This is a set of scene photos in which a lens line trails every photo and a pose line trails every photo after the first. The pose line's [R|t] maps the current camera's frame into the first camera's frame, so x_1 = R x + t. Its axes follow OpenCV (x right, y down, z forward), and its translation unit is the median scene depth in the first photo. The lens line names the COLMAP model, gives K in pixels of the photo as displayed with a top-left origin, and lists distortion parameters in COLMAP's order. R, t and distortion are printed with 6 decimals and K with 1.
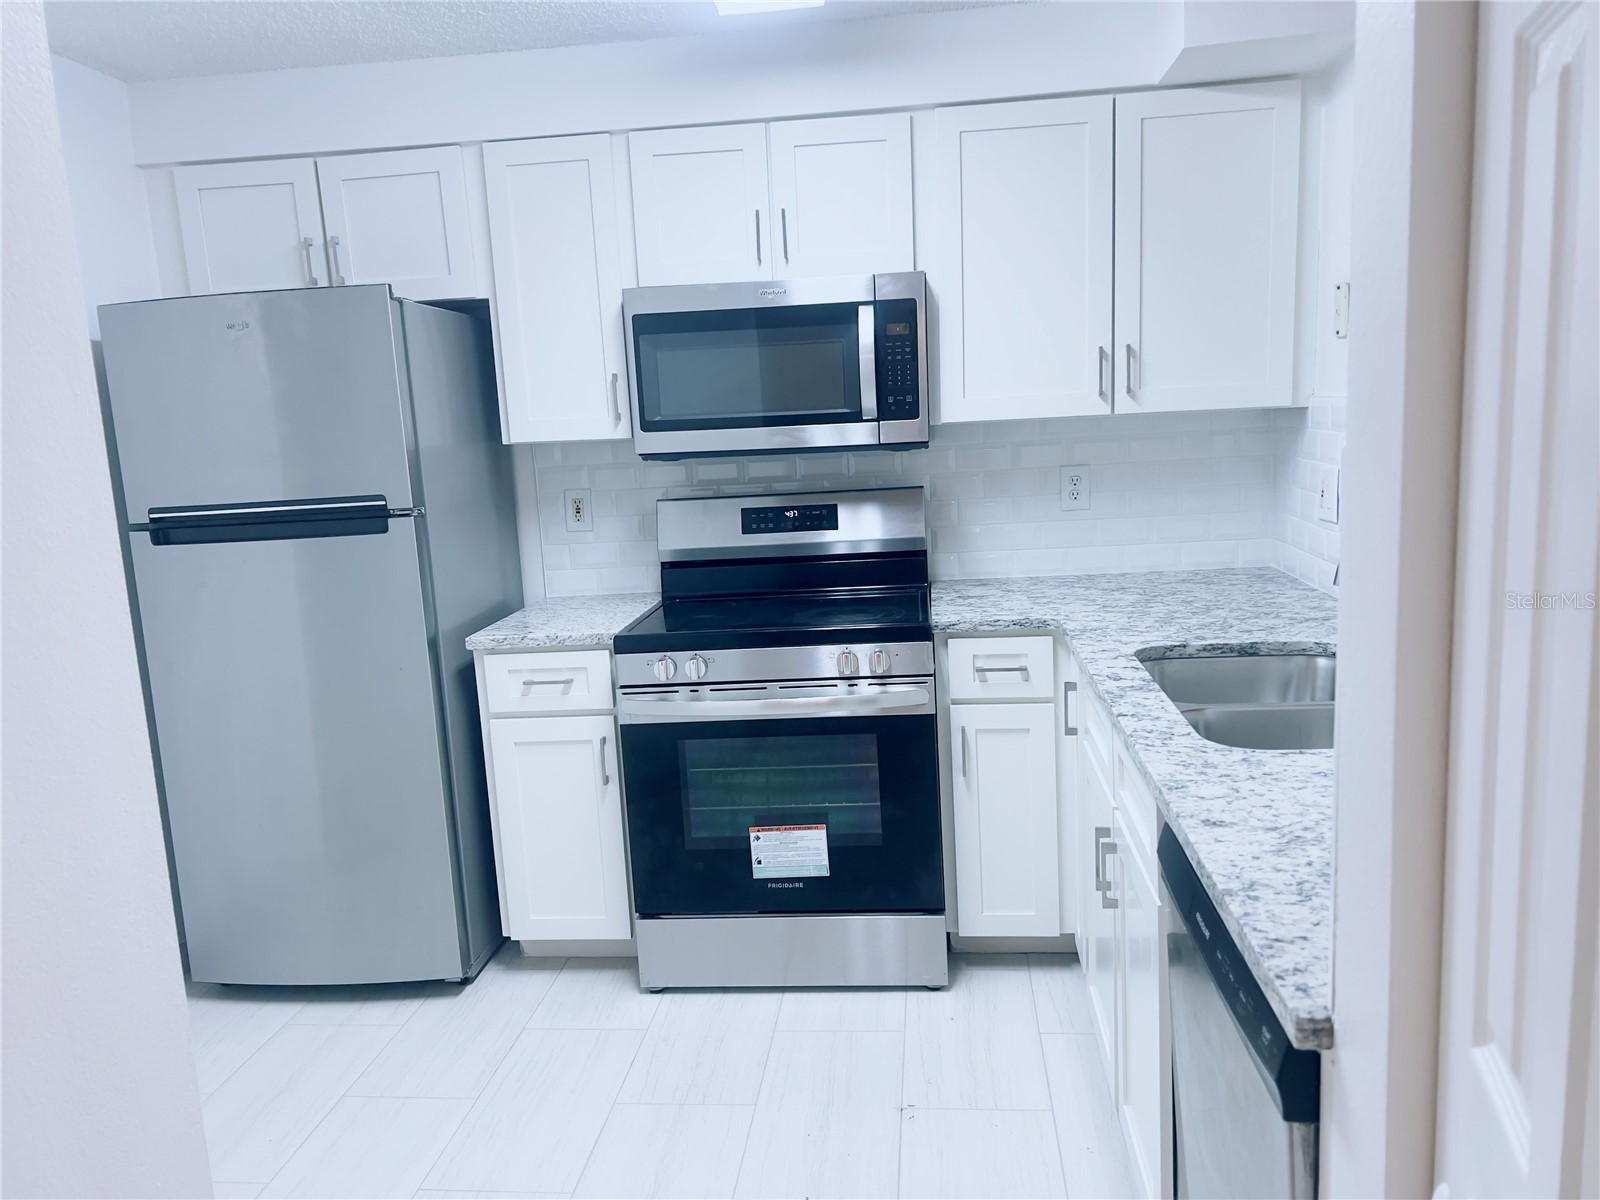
lens RADIAL K [[1192.5, 0, 797.1], [0, 1192.5, 608.3], [0, 0, 1]] dist [0.085797, -0.138450]
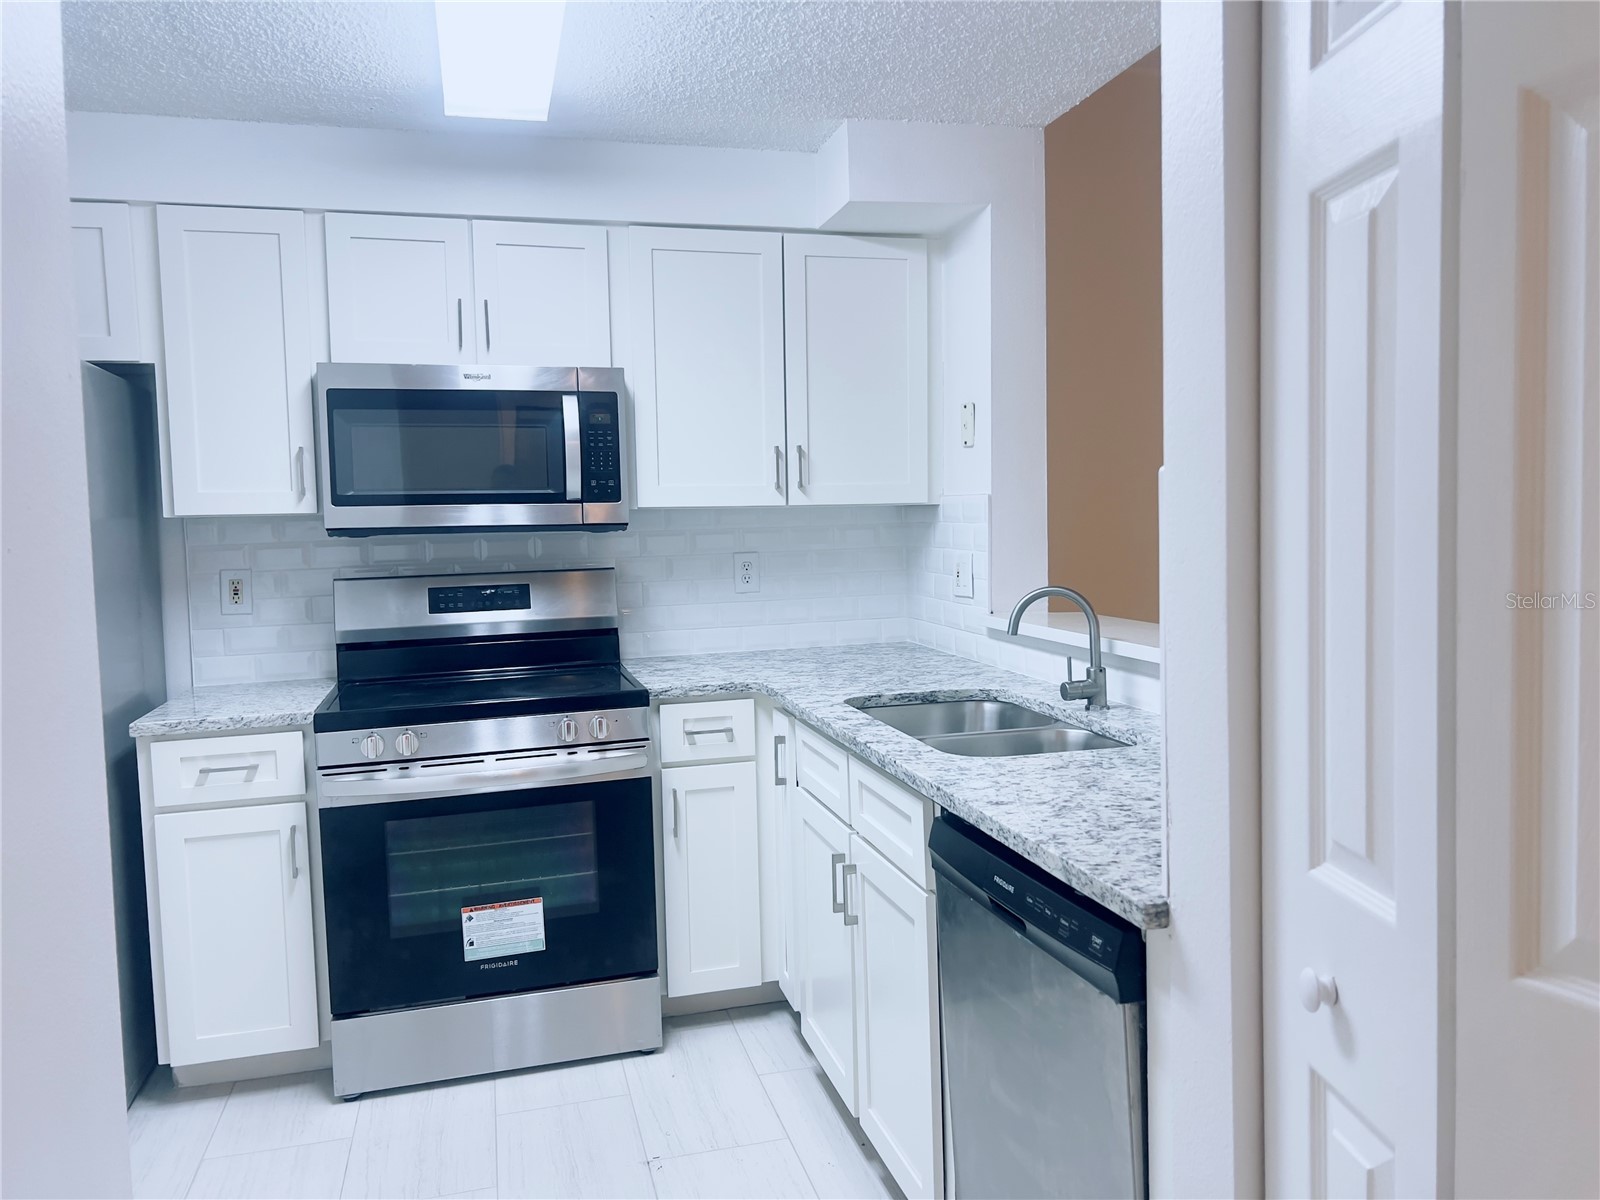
lens RADIAL K [[1181.8, 0, 810.7], [0, 1181.8, 589.3], [0, 0, 1]] dist [0.108186, -0.207738]
pose [[0.929521, 0.004925, 0.368736, -0.133811], [0.038498, 0.993151, -0.110310, 0.043574], [-0.366754, 0.116731, 0.922966, -0.031822]]
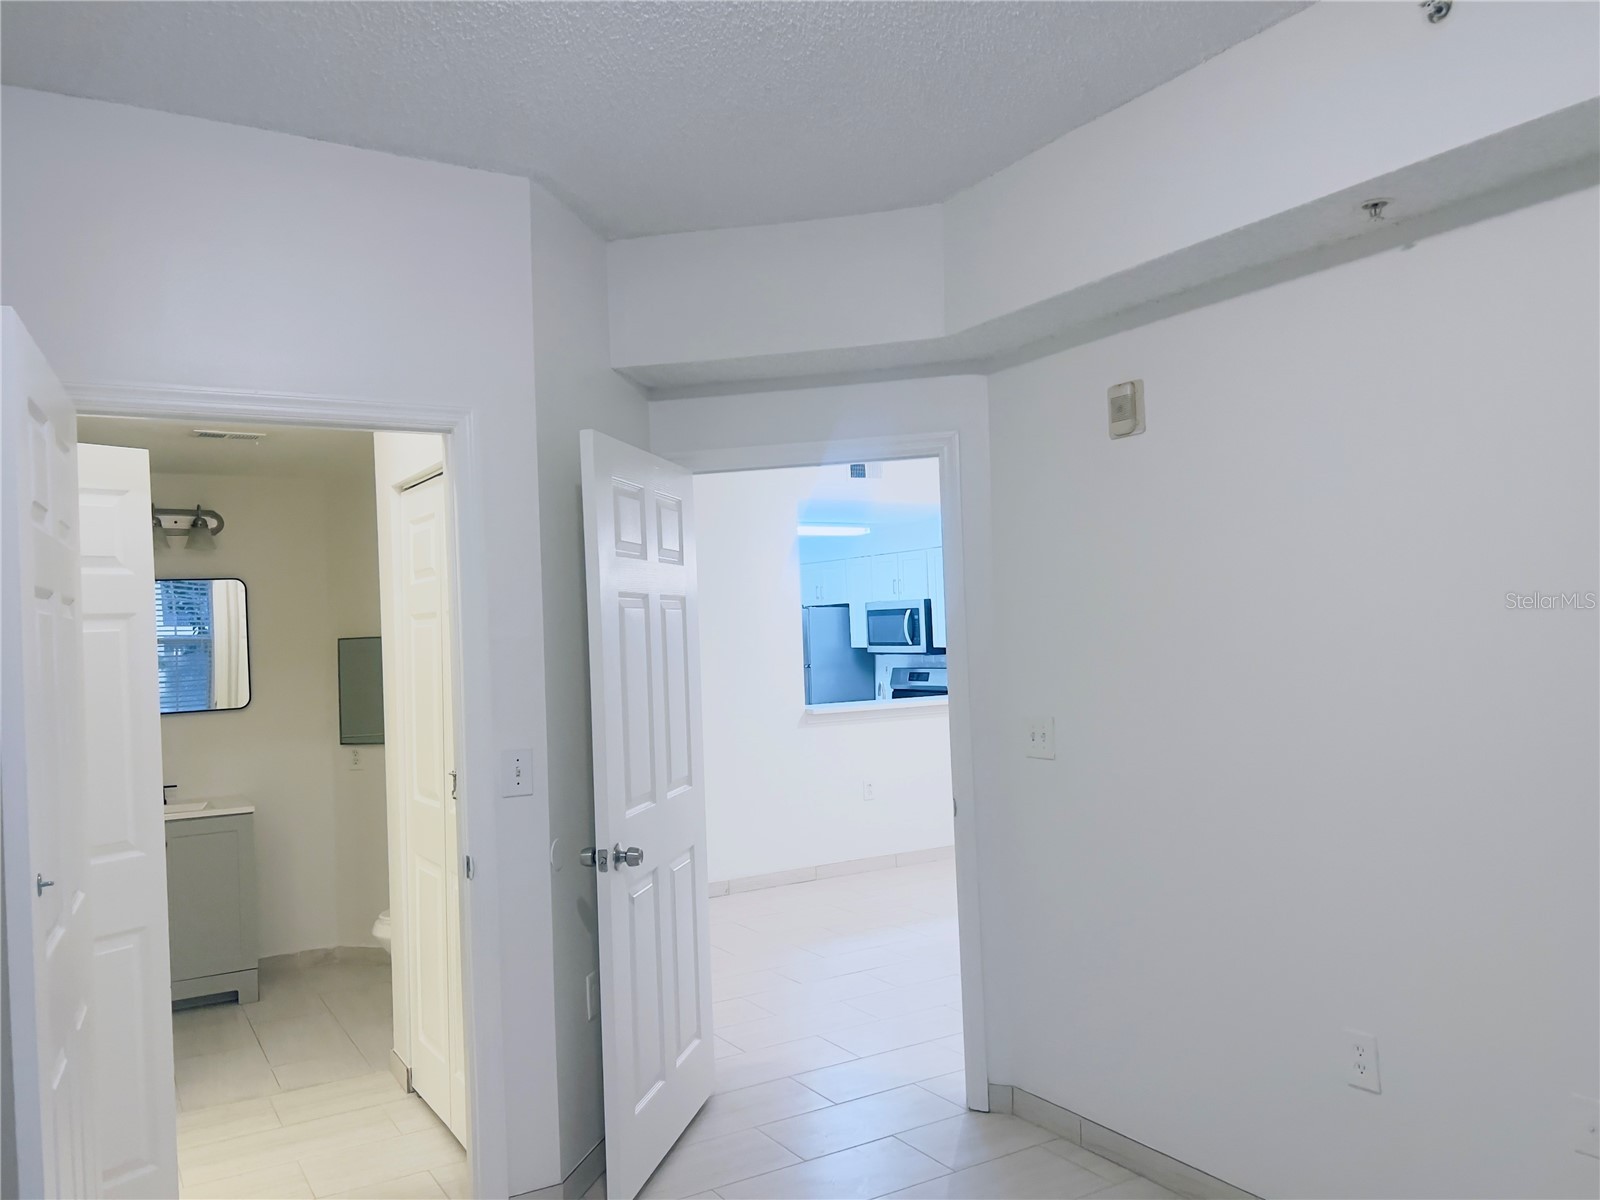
lens RADIAL K [[1192.5, 0, 797.1], [0, 1192.5, 608.3], [0, 0, 1]] dist [0.085797, -0.138450]
pose [[0.599294, 0.017916, -0.800329, 2.410570], [-0.127697, 0.989088, -0.073480, 0.011588], [0.790279, 0.146236, 0.595042, -1.101535]]
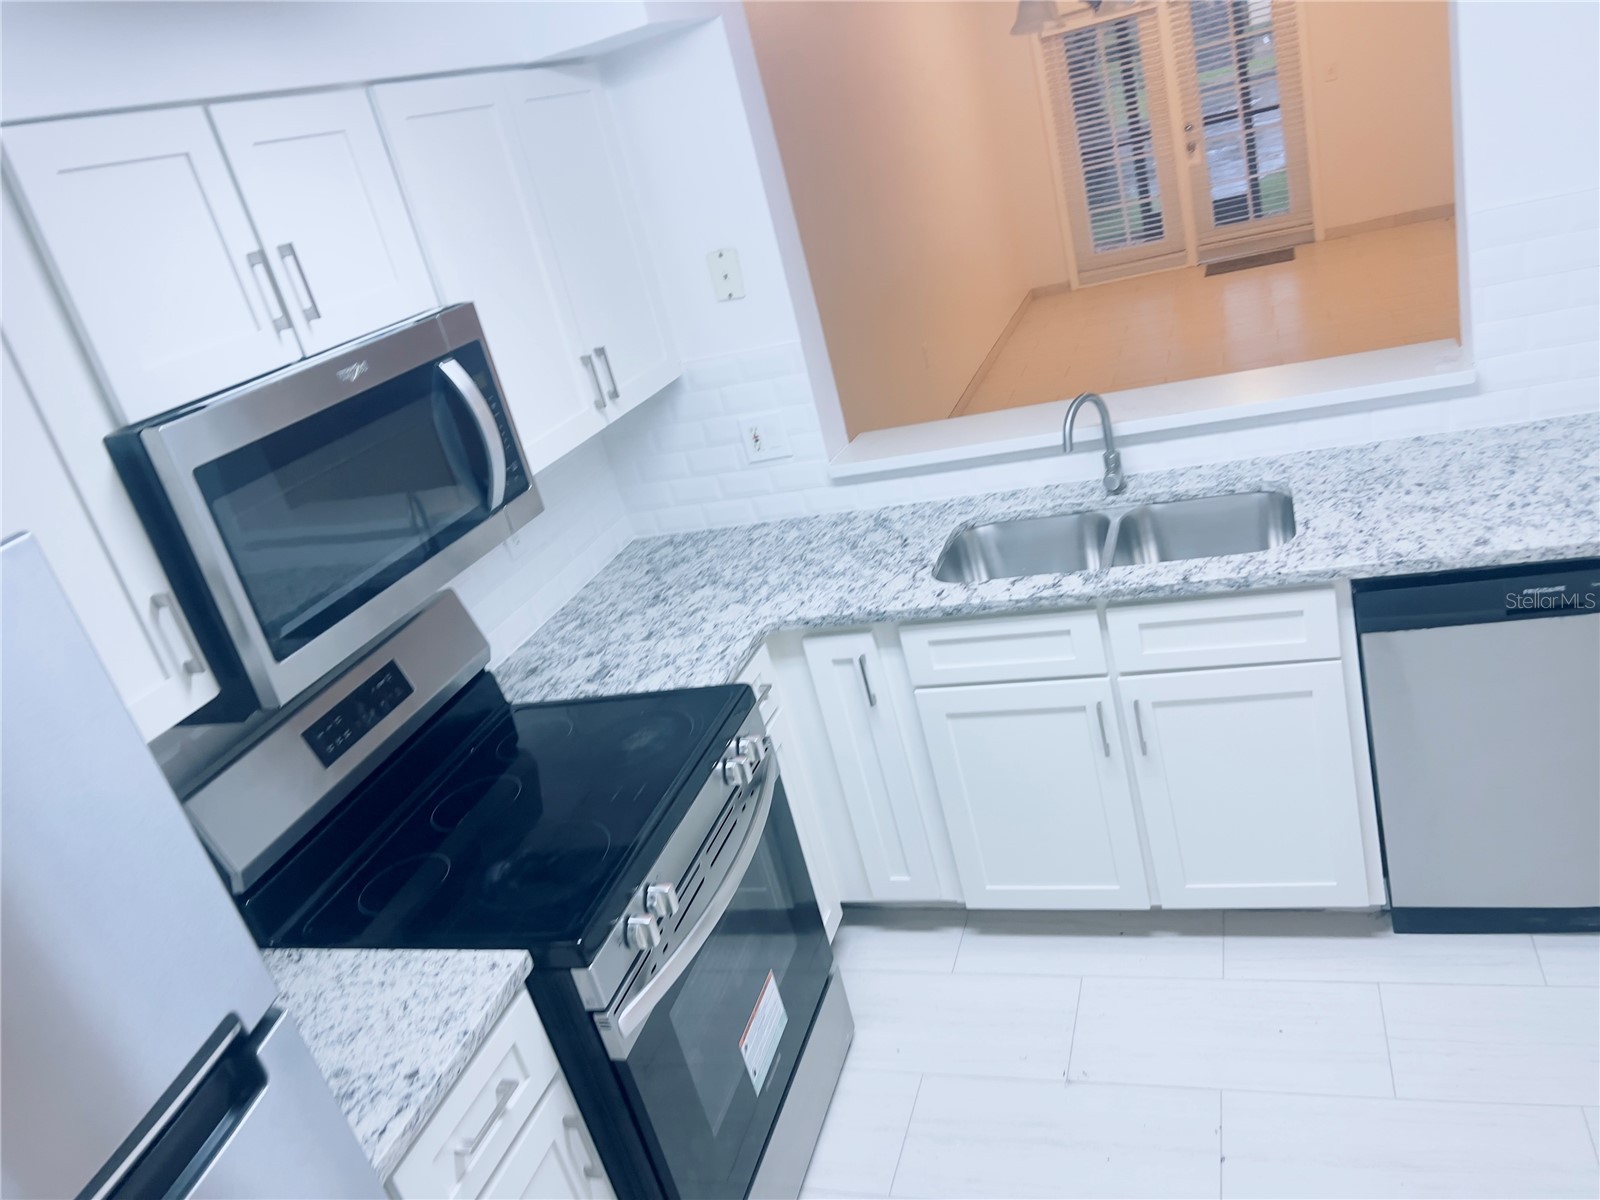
lens RADIAL K [[1181.9, 0, 804.3], [0, 1181.9, 591.7], [0, 0, 1]] dist [0.074571, -0.094425]
pose [[0.213780, -0.366925, 0.905353, -0.588202], [0.389553, 0.881923, 0.265445, -0.239681], [-0.895850, 0.295936, 0.331474, 0.625663]]
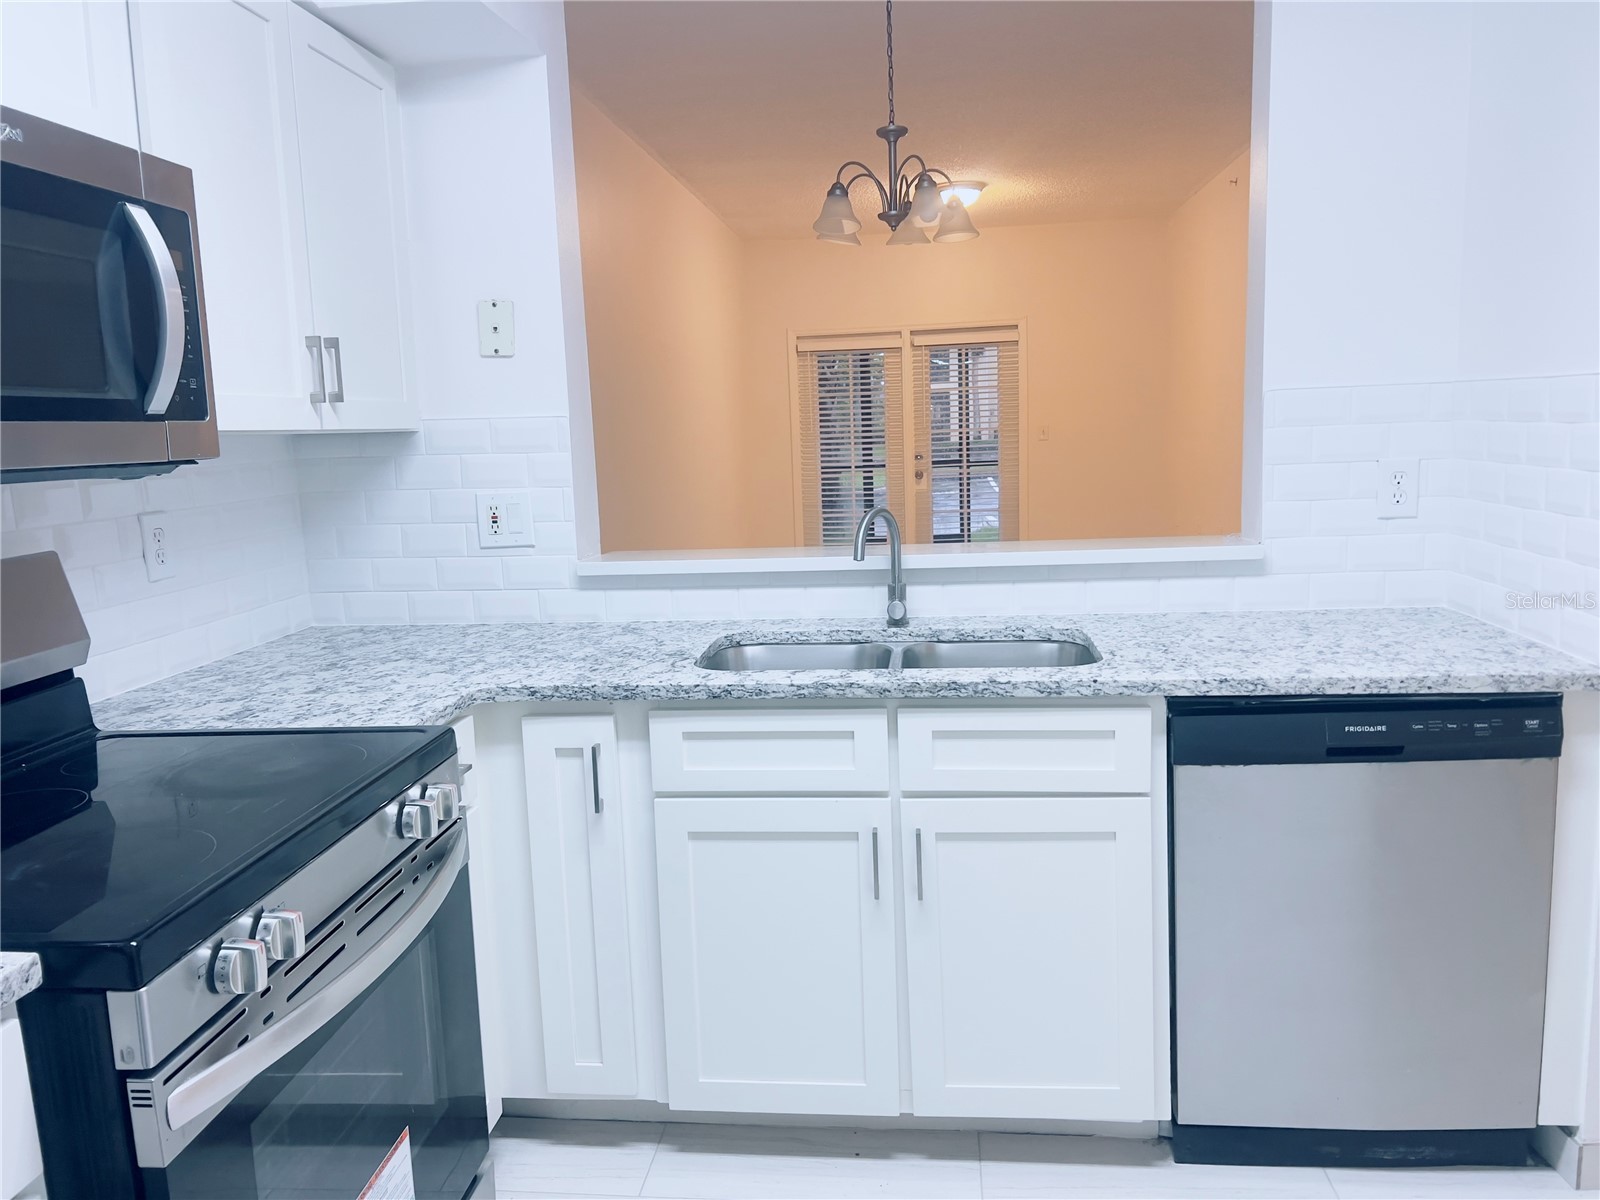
lens RADIAL K [[1203.1, 0, 789.9], [0, 1203.1, 605.7], [0, 0, 1]] dist [0.019231, -0.009541]
pose [[0.010695, -0.100297, 0.994900, -0.499604], [0.202845, 0.974488, 0.096059, -0.071068], [-0.979152, 0.200783, 0.030767, 0.741988]]
